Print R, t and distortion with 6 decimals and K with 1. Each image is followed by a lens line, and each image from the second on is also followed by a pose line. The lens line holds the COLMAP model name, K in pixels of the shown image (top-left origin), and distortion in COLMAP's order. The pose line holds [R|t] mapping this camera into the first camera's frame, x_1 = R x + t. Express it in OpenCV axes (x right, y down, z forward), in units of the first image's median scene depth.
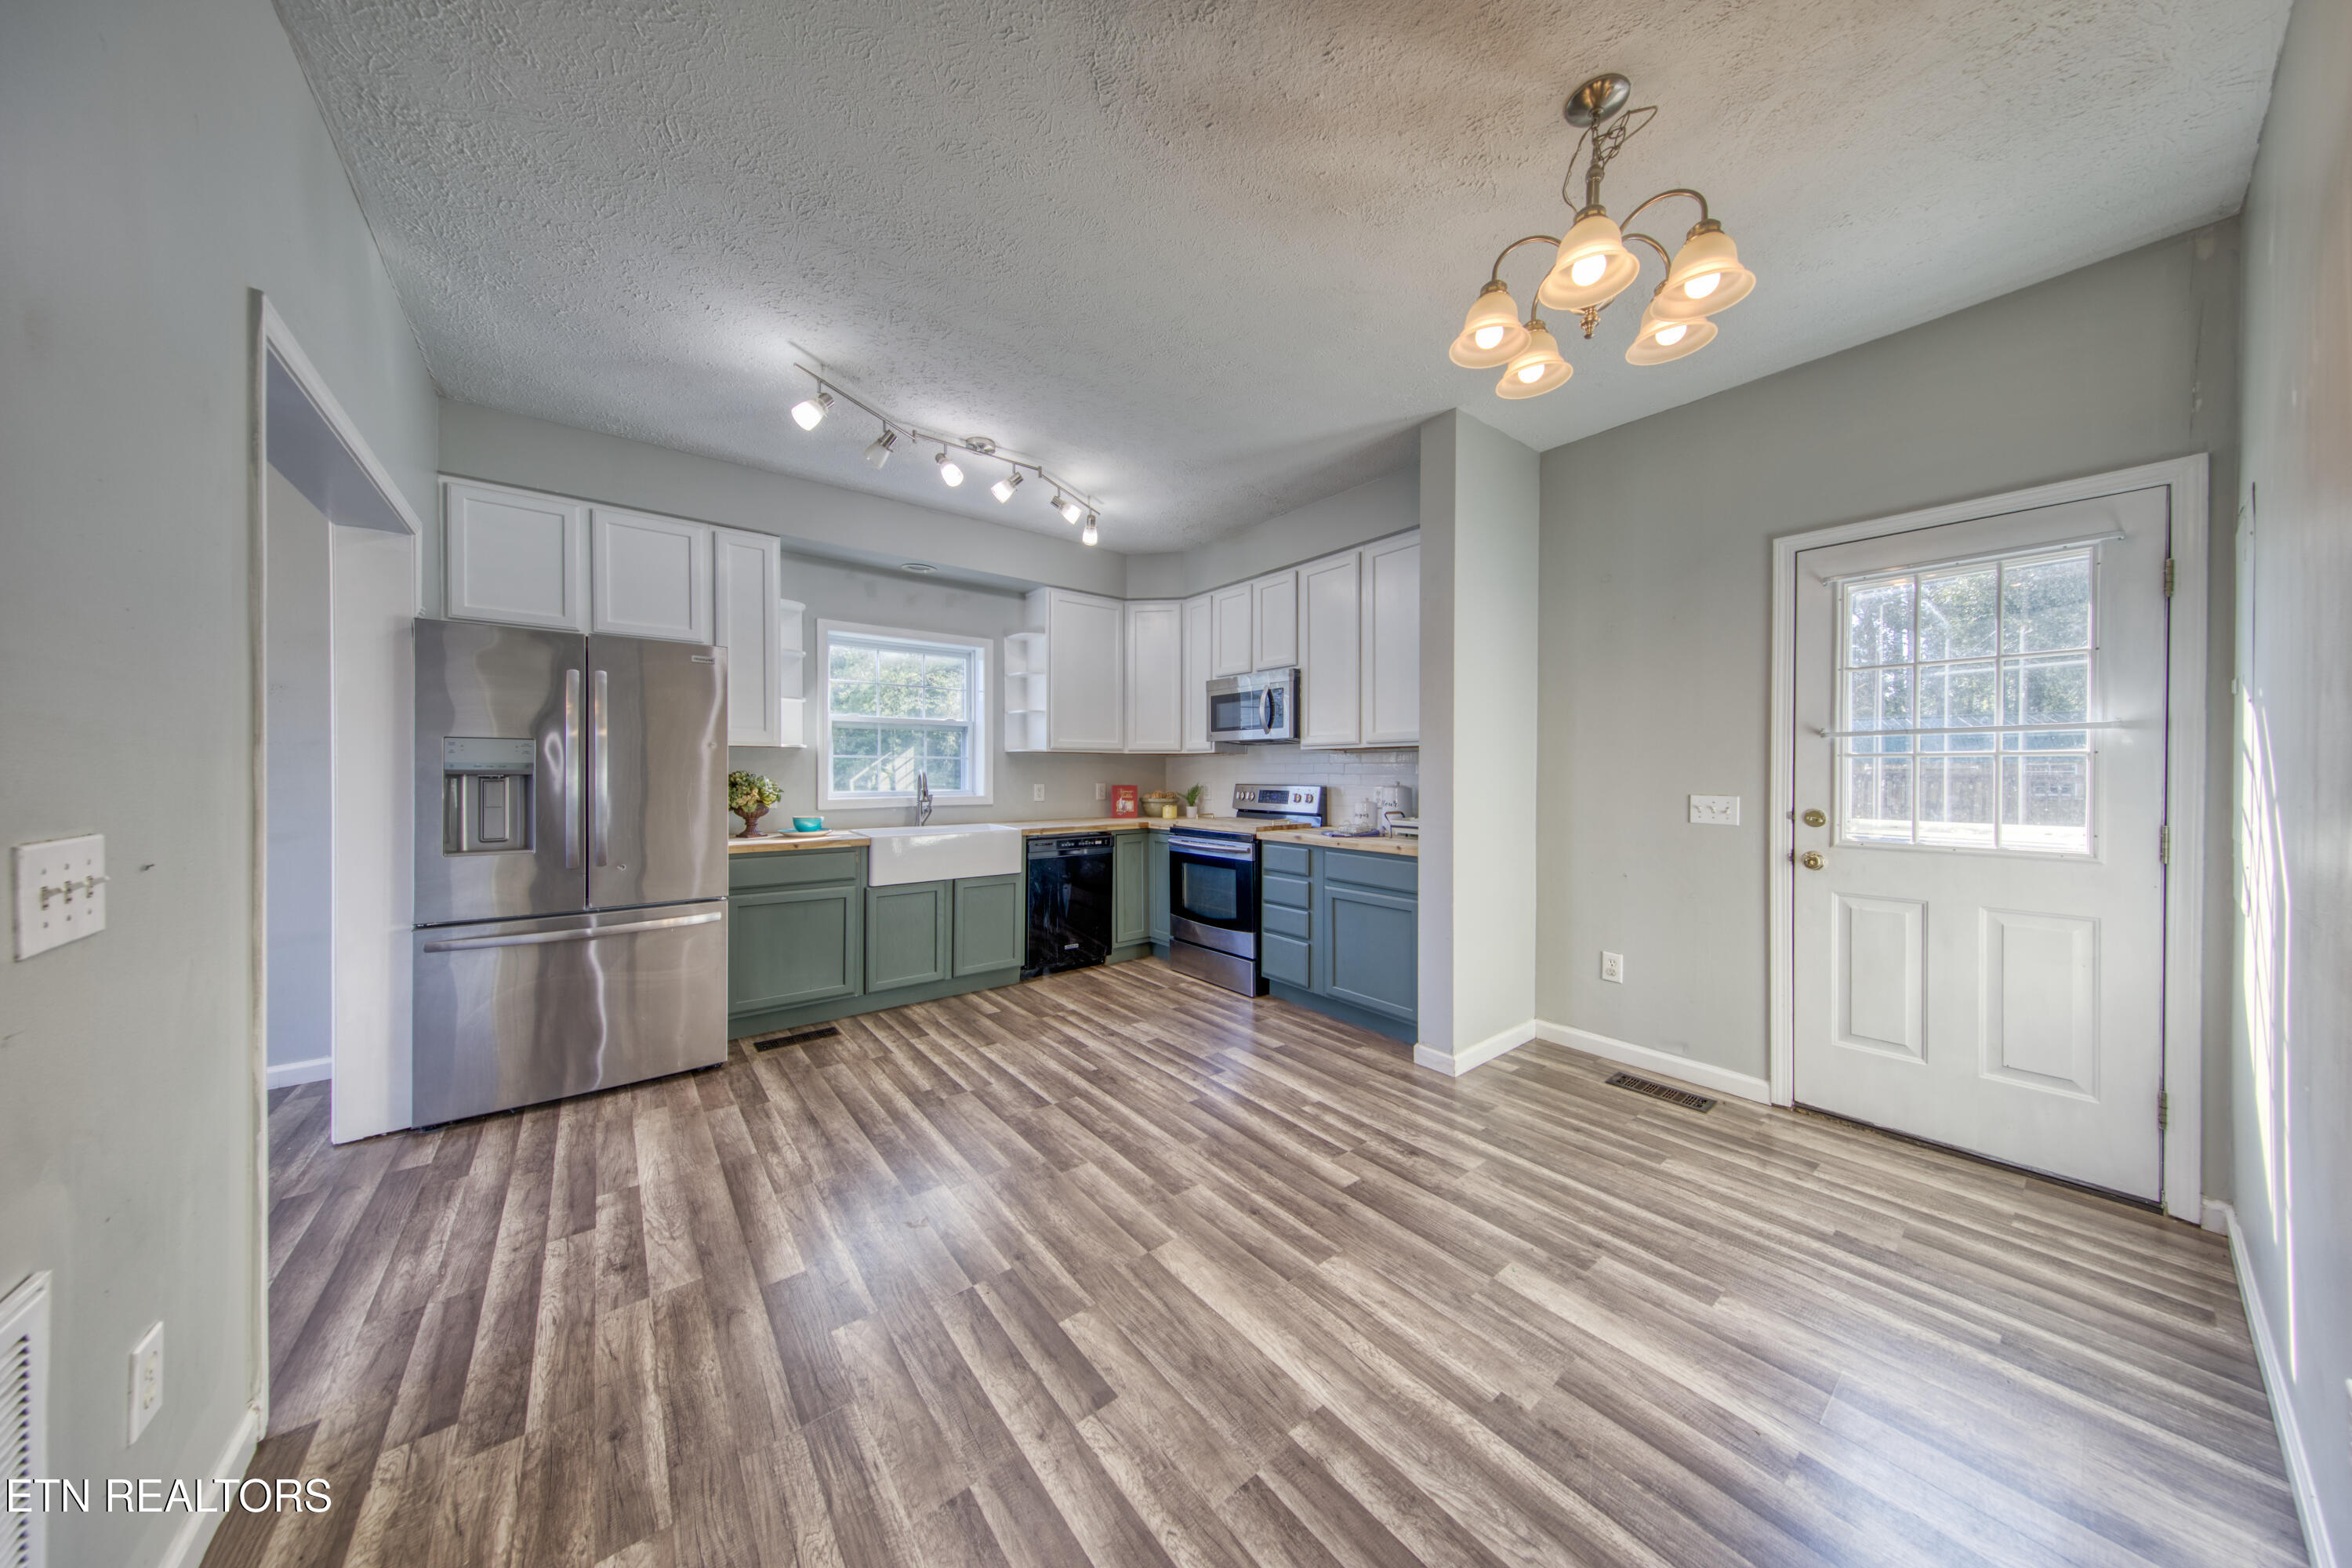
lens RADIAL K [[758.1, 0, 1179.8], [0, 758.1, 780.3], [0, 0, 1]] dist [0.008943, -0.001230]
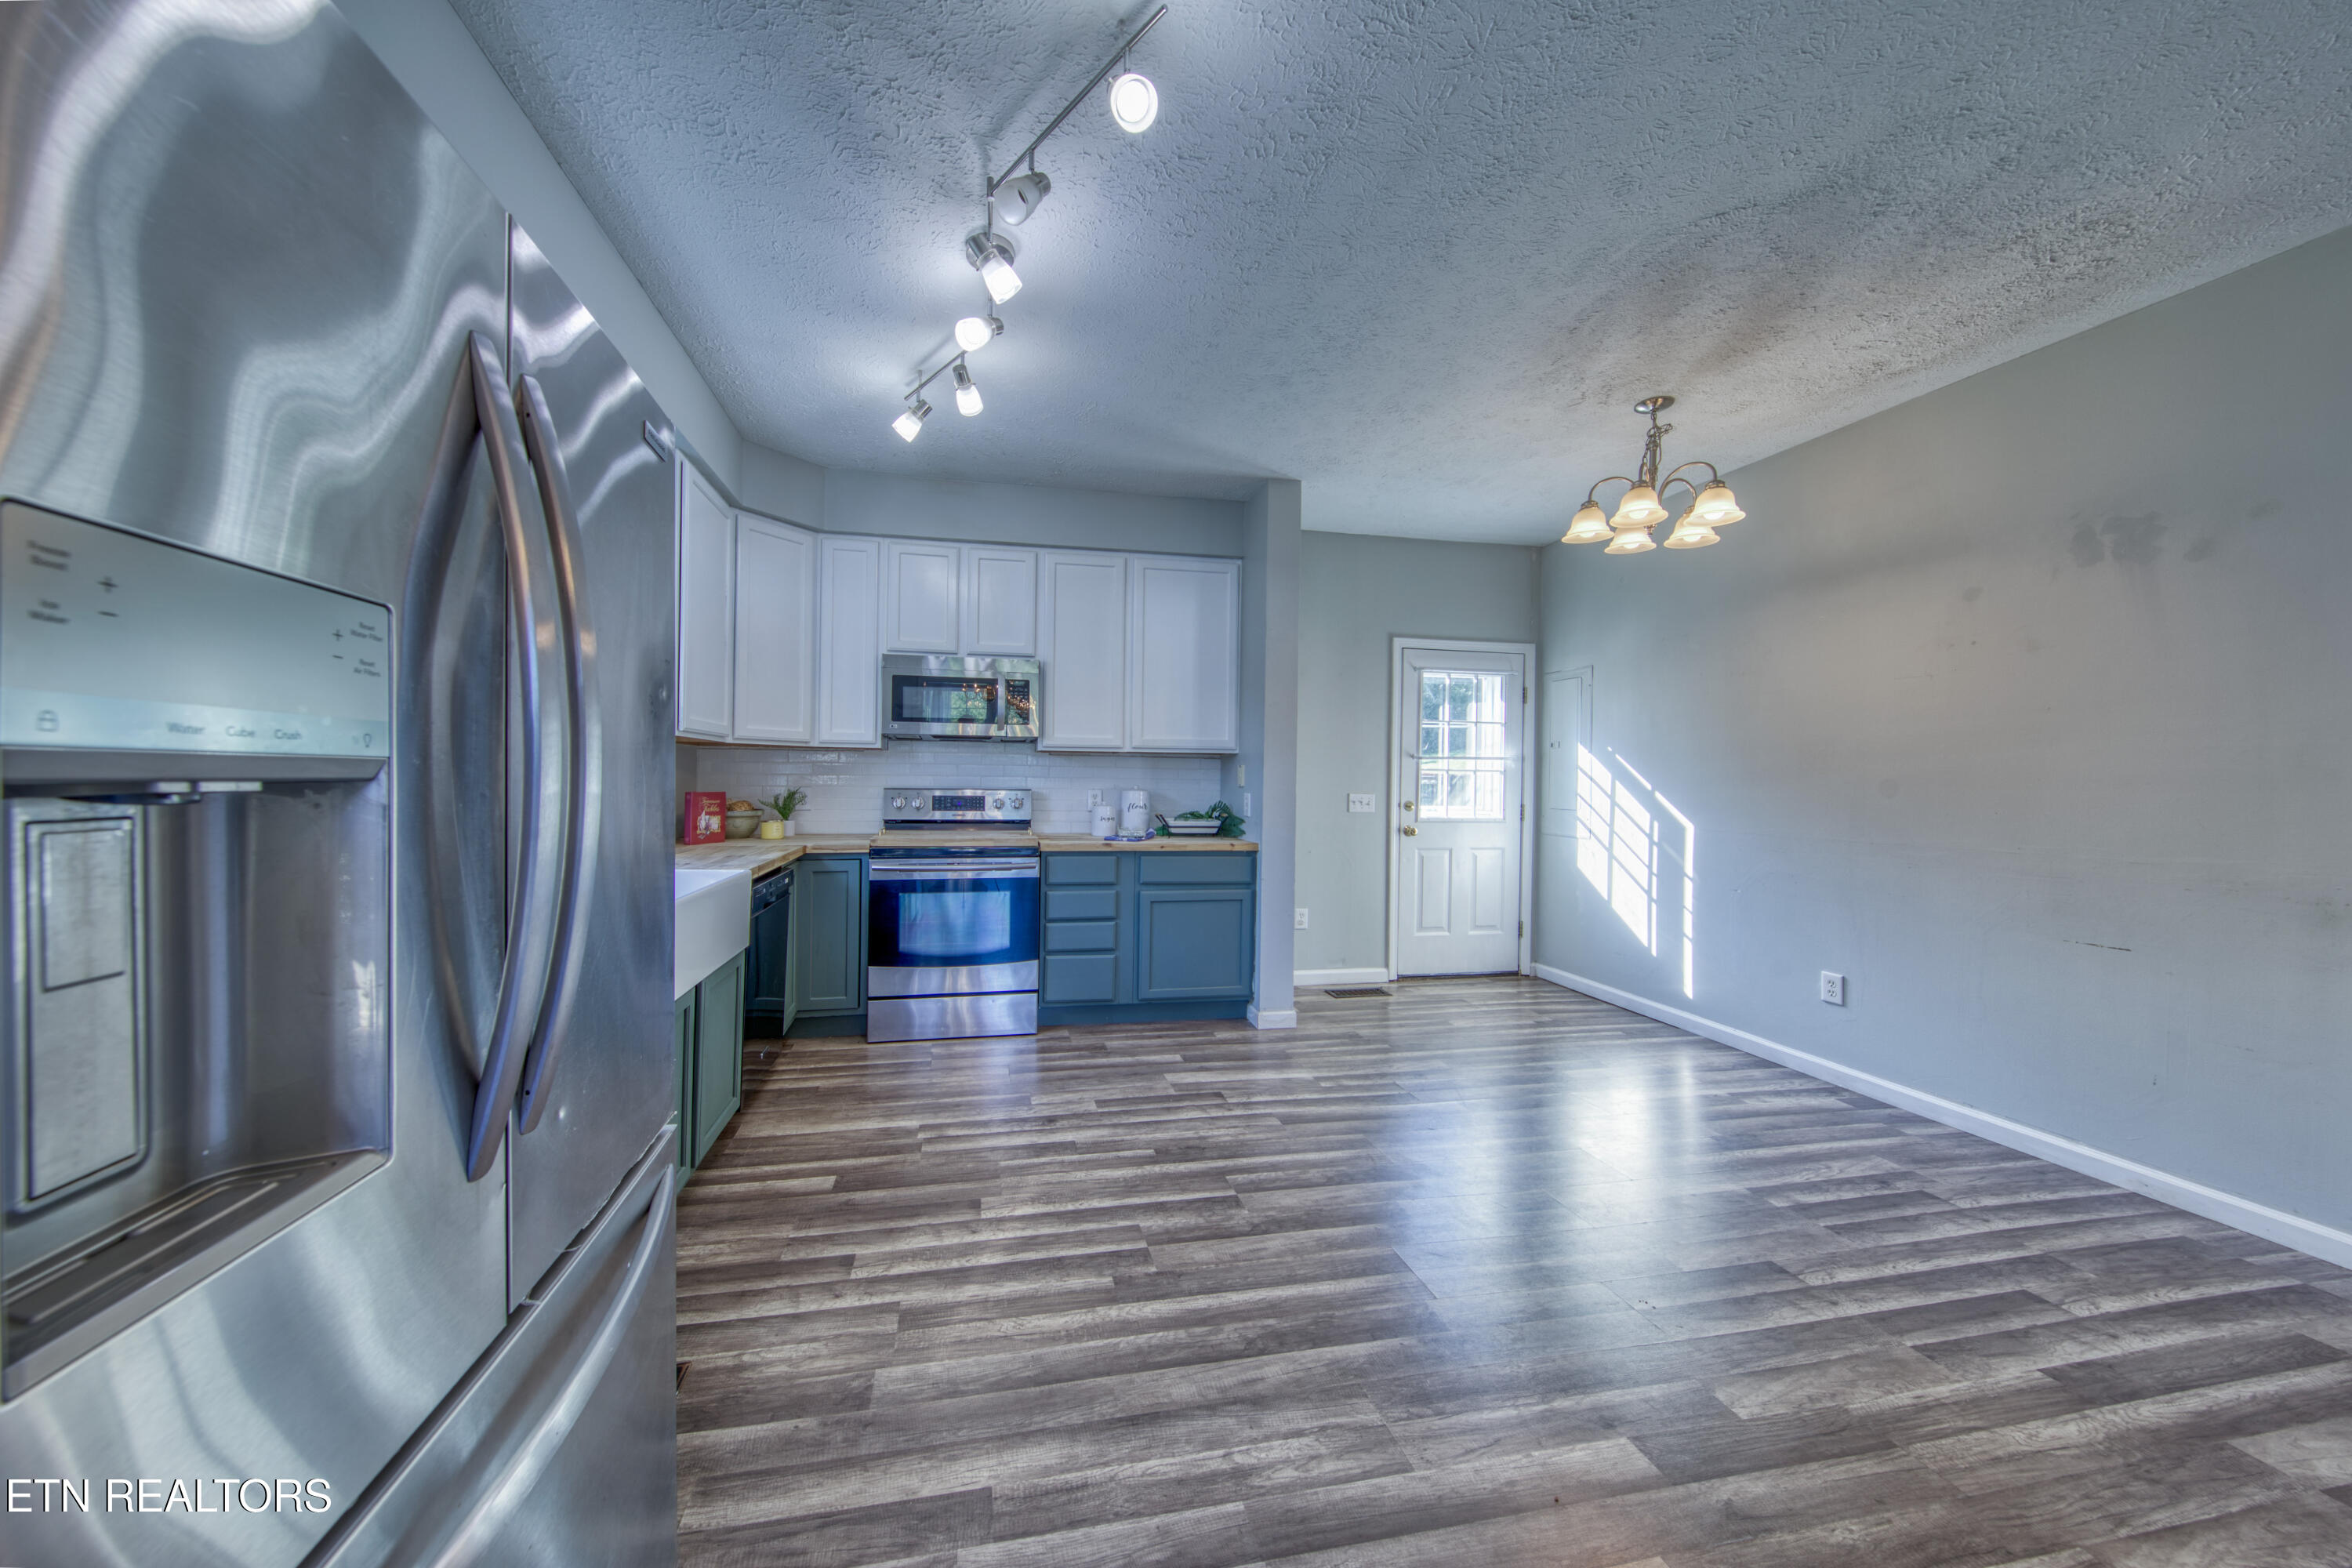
lens RADIAL K [[758.1, 0, 1161.5], [0, 758.1, 785.9], [0, 0, 1]] dist [0.008943, -0.001230]
pose [[0.457930, -0.011931, 0.888908, -0.801376], [-0.003135, 0.999882, 0.015036, -0.016754], [-0.888983, -0.009672, 0.457839, 0.617099]]
